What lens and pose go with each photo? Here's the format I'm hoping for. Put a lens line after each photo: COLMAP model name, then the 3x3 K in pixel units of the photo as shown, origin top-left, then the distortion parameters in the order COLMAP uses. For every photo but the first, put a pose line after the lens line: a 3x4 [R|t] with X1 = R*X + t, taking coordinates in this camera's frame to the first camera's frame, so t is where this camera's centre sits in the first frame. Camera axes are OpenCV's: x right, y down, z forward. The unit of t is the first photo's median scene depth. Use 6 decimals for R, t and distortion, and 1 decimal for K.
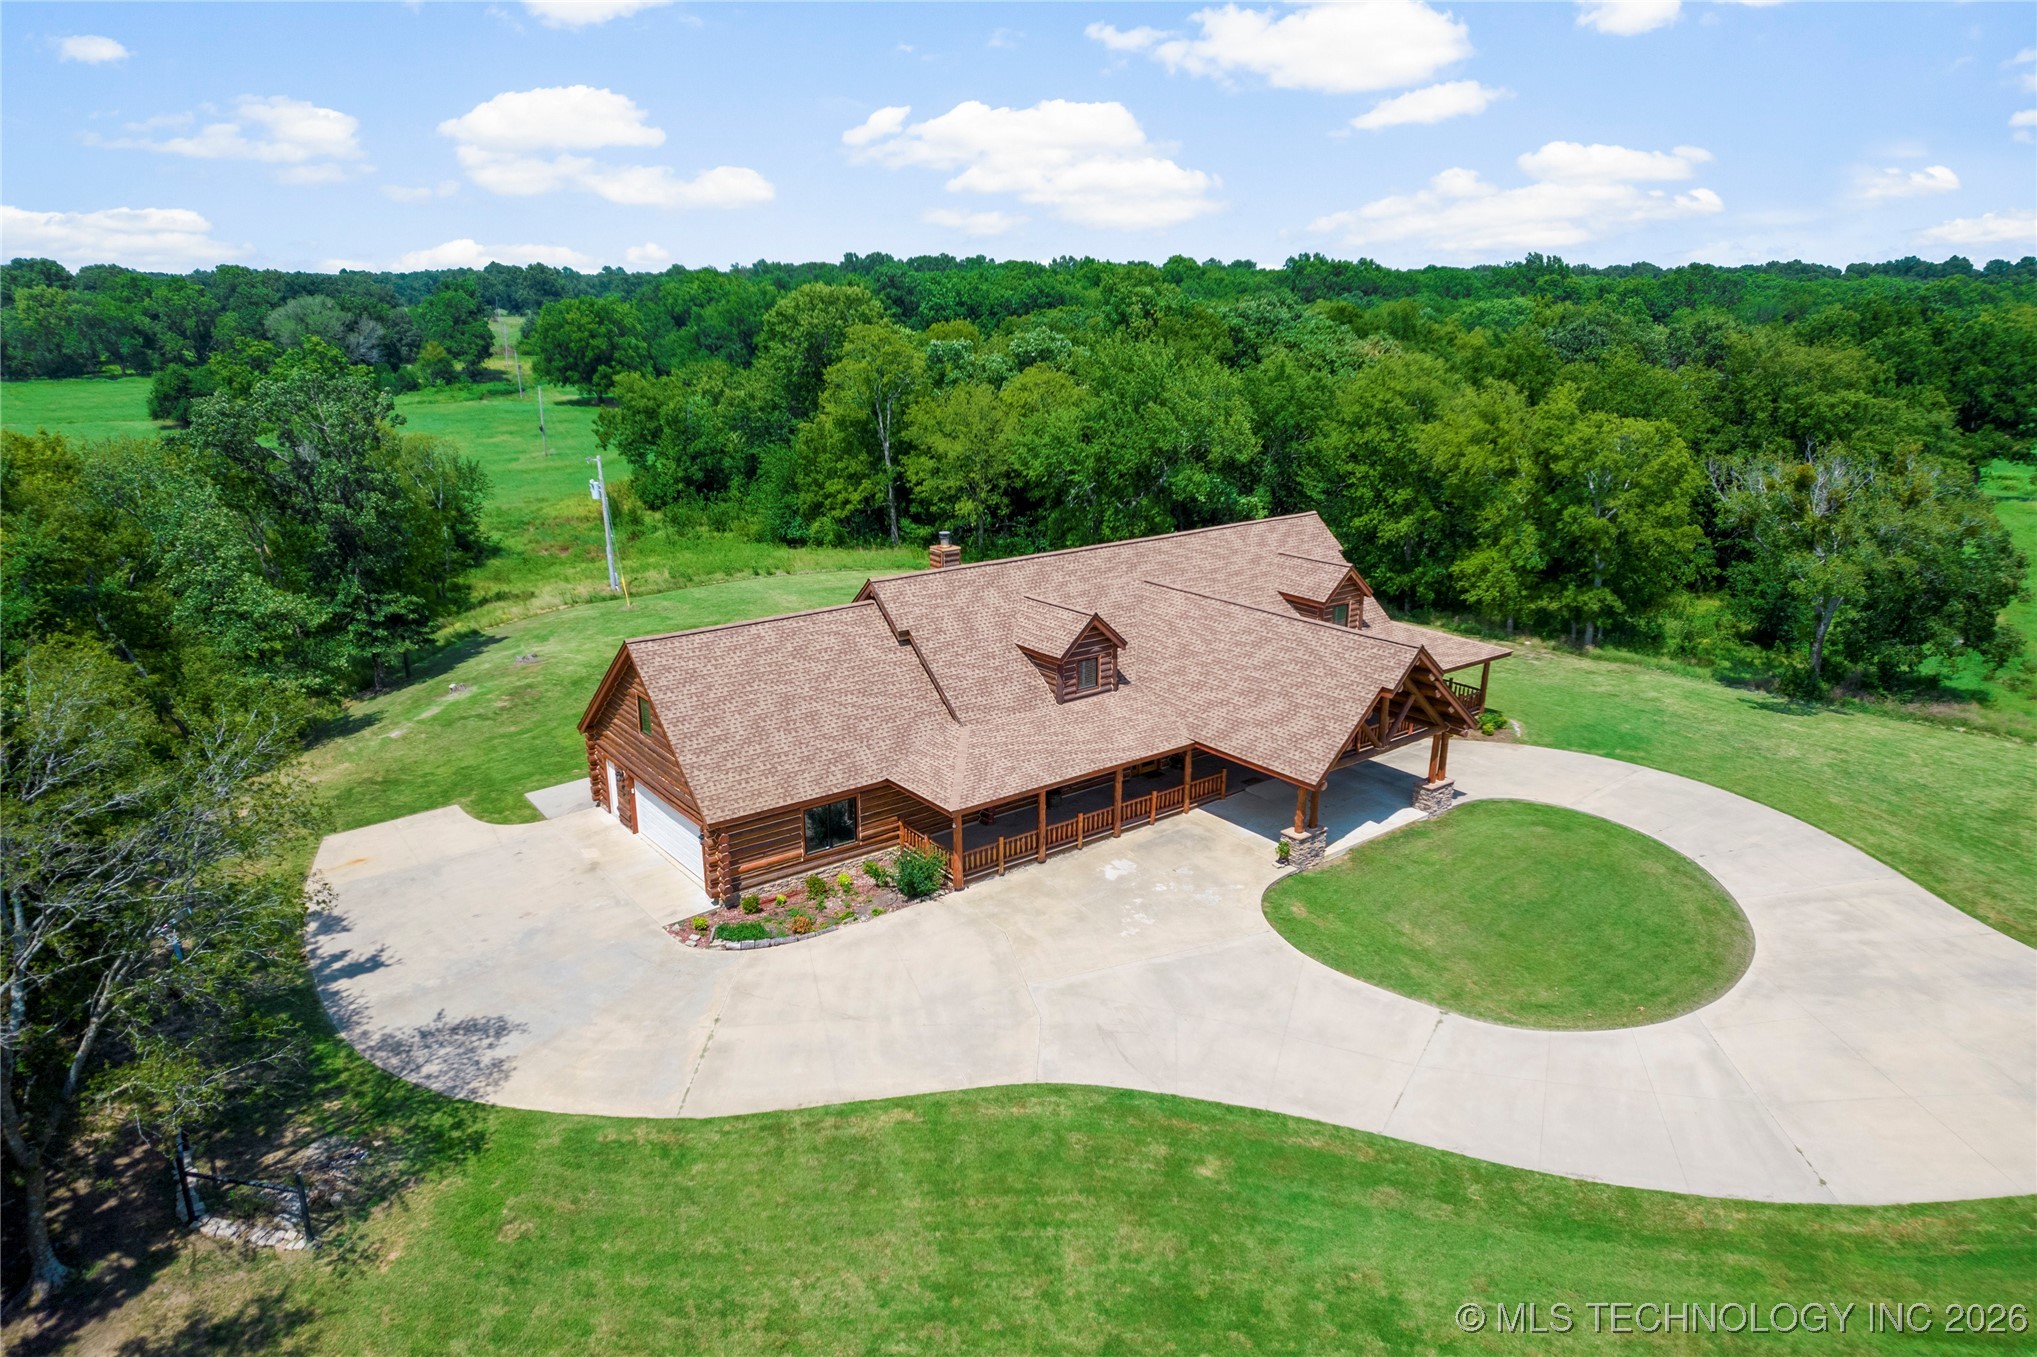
lens RADIAL K [[1297.2, 0, 1022.9], [0, 1297.2, 701.0], [0, 0, 1]] dist [-0.054084, 0.043132]
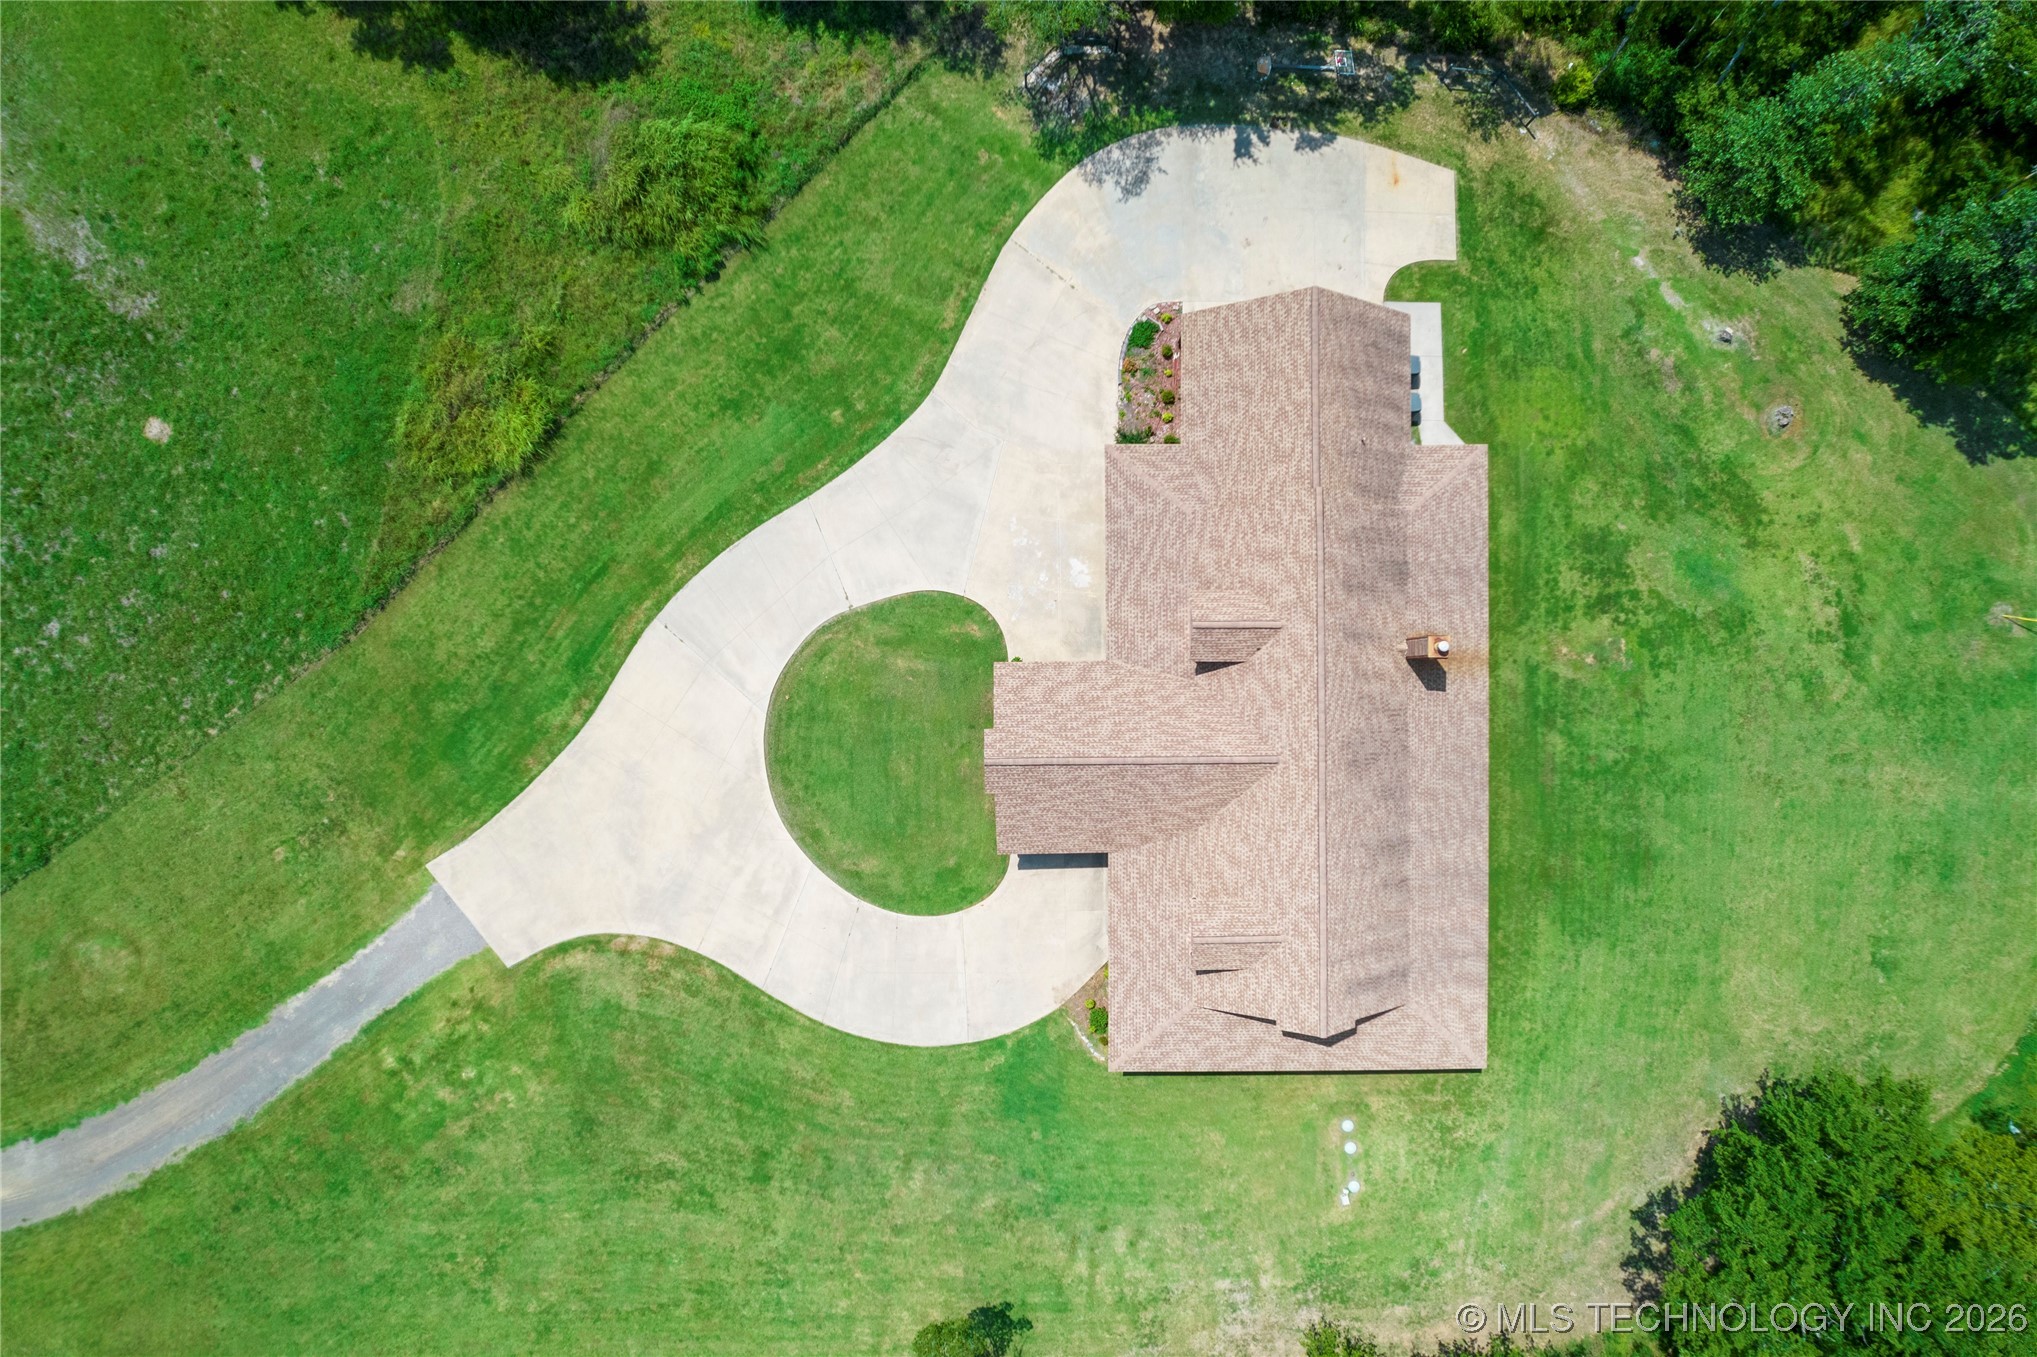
lens RADIAL K [[1335.0, 0, 1018.5], [0, 1335.0, 678.5], [0, 0, 1]] dist [-0.019222, 0.001773]
pose [[-0.606398, 0.795161, -0.000555, 0.224023], [-0.244258, -0.185609, 0.951781, -1.412295], [0.756716, 0.577294, 0.306777, 0.555487]]
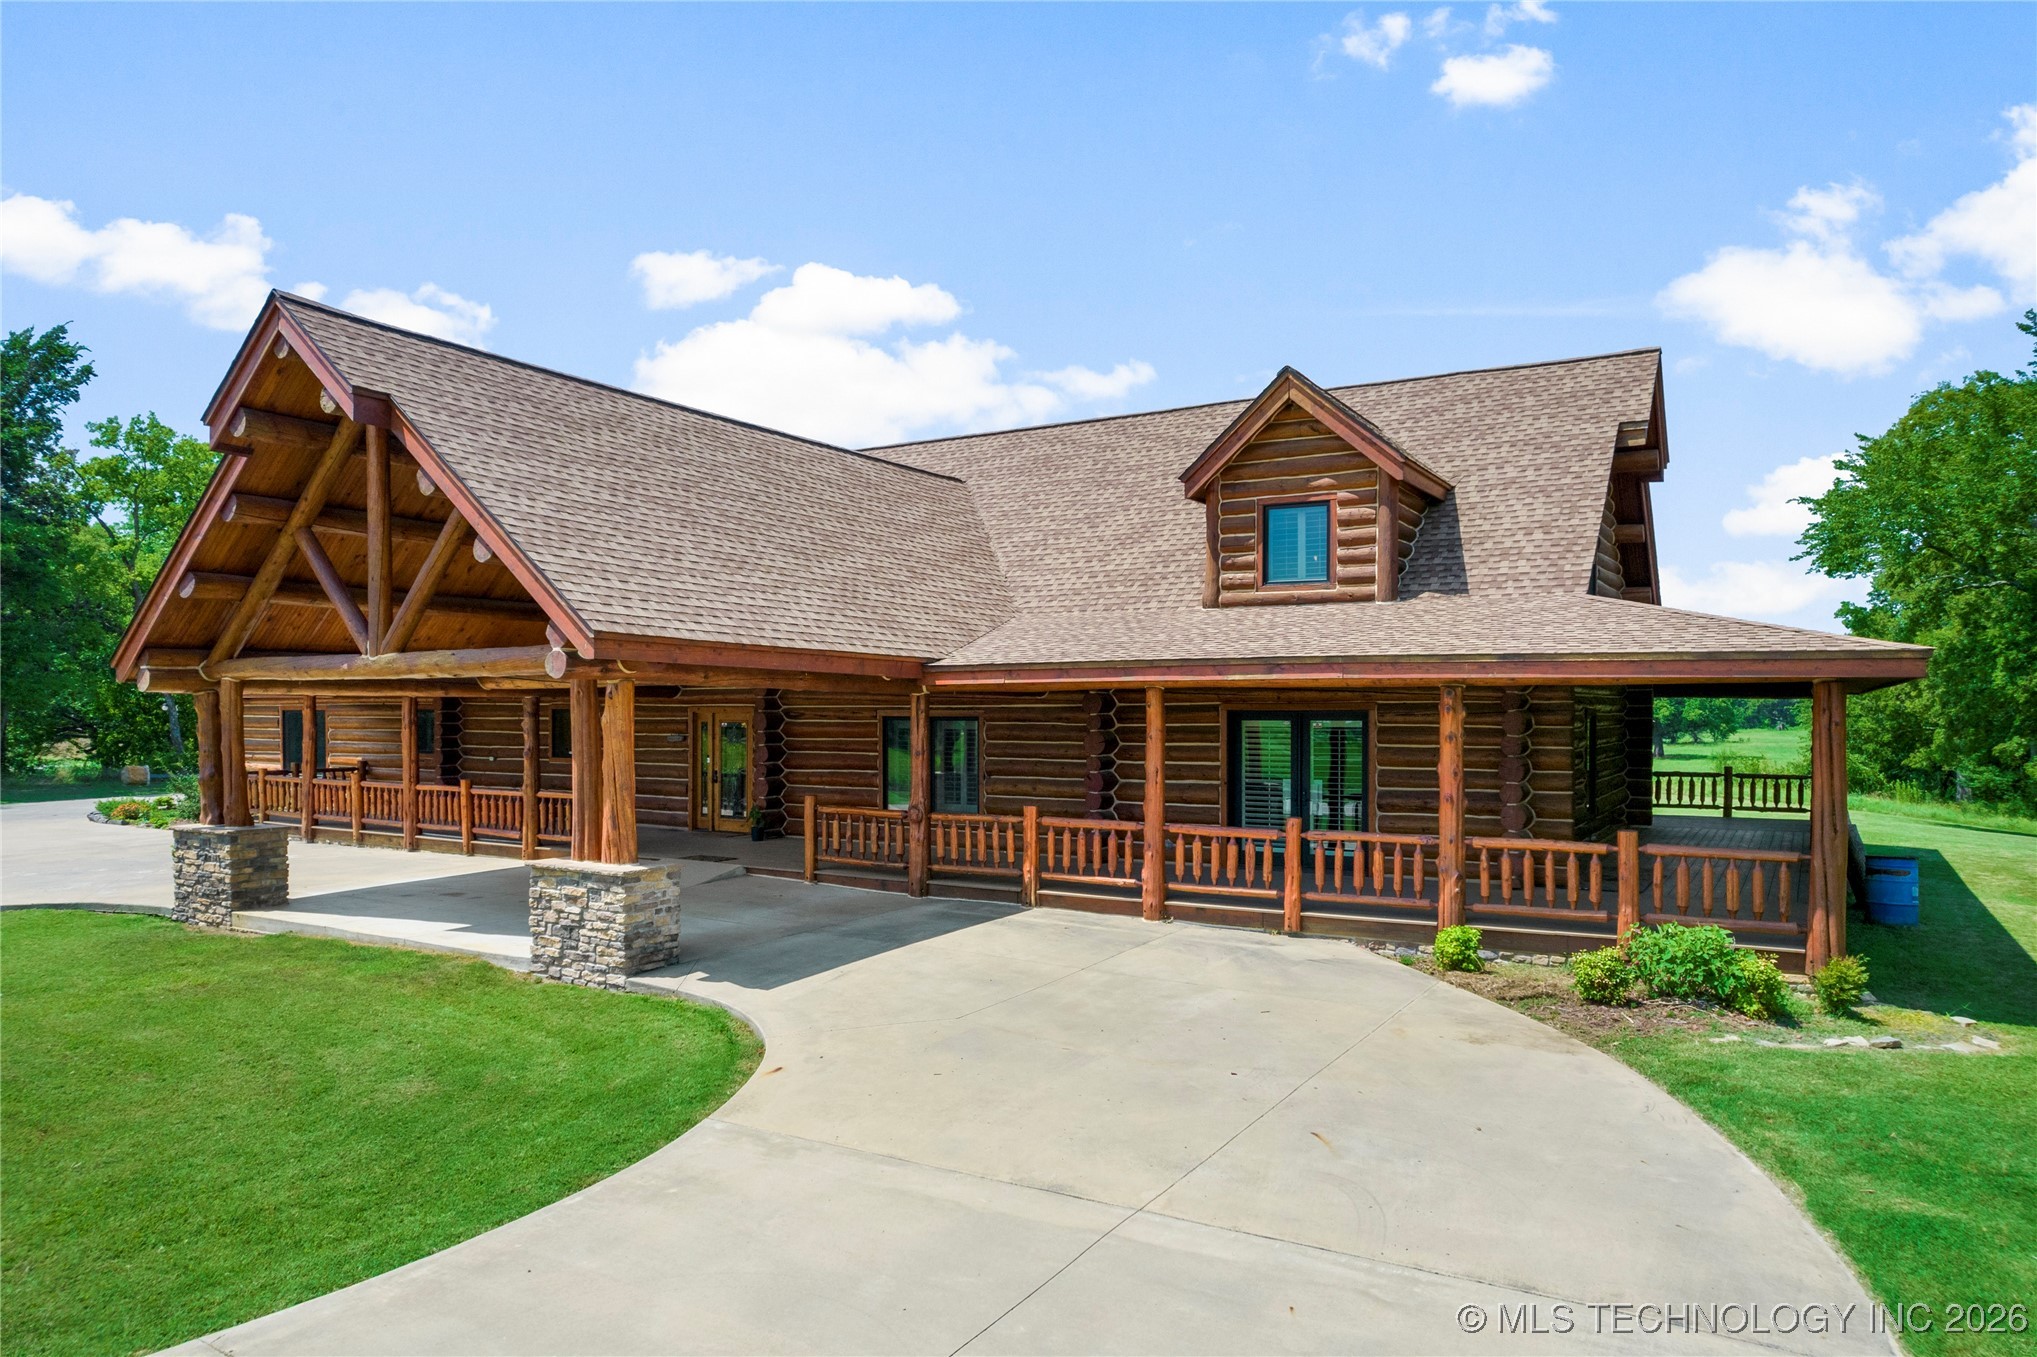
lens RADIAL K [[1297.2, 0, 1022.9], [0, 1297.2, 701.0], [0, 0, 1]] dist [-0.054084, 0.043132]
pose [[0.354783, -0.006297, -0.934928, 0.700018], [-0.285193, 0.951591, -0.114633, 0.040030], [0.890390, 0.307304, 0.335812, 1.119920]]
